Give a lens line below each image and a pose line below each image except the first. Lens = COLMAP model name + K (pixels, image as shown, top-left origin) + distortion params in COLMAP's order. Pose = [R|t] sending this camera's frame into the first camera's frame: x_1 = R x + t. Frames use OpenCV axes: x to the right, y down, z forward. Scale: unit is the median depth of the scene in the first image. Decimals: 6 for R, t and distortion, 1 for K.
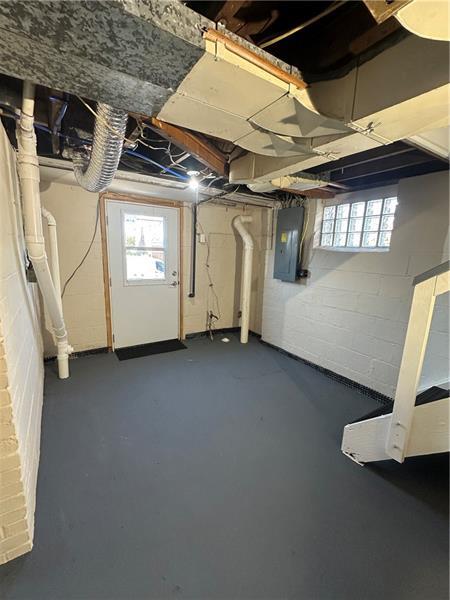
lens RADIAL K [[265.2, 0, 227.1], [0, 265.2, 301.8], [0, 0, 1]] dist [-0.000581, 0.000234]
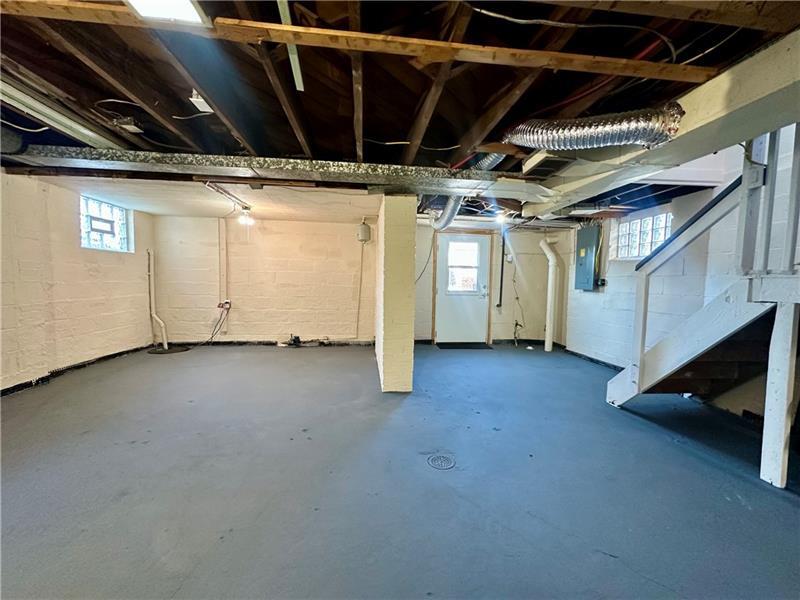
lens RADIAL K [[321.0, 0, 399.9], [0, 321.0, 301.2], [0, 0, 1]] dist [-0.001960, -0.000141]
pose [[0.896342, 0.012296, -0.443192, 0.118854], [-0.075199, 0.989348, -0.124641, 0.191941], [0.436939, 0.145048, 0.887719, -0.530525]]
